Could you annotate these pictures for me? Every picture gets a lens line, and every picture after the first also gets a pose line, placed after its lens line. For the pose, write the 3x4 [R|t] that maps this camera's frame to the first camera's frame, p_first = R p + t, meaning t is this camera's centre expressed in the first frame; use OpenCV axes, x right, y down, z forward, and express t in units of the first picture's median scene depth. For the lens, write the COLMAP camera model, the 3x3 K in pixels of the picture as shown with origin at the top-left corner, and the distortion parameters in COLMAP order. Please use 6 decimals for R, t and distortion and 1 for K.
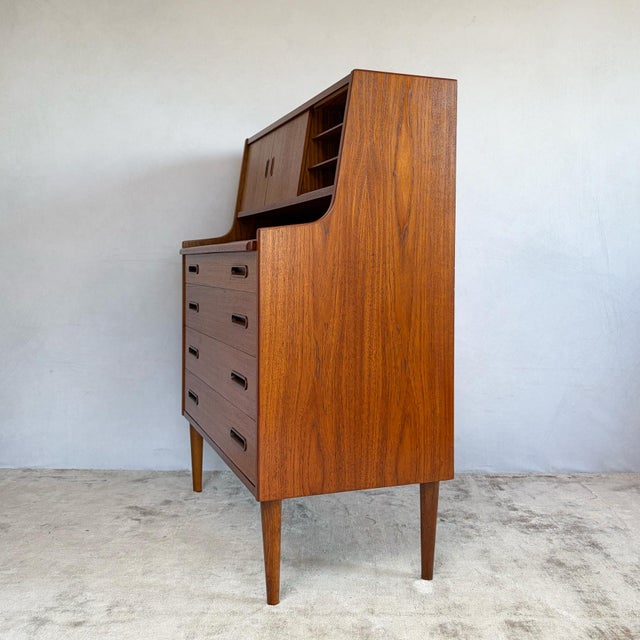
lens RADIAL K [[713.5, 0, 328.4], [0, 713.5, 283.3], [0, 0, 1]] dist [-0.019890, 0.048632]
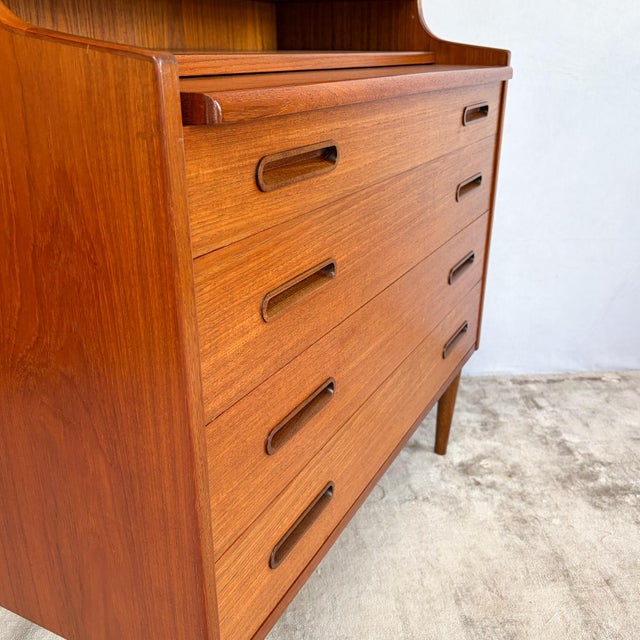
lens RADIAL K [[648.6, 0, 320.0], [0, 648.6, 320.0], [0, 0, 1]] dist [-0.008360, 0.017977]
pose [[0.997001, -0.030183, 0.071258, -0.036792], [0.001750, 0.929361, 0.369168, -0.055082], [-0.077367, -0.367936, 0.926627, 0.491066]]
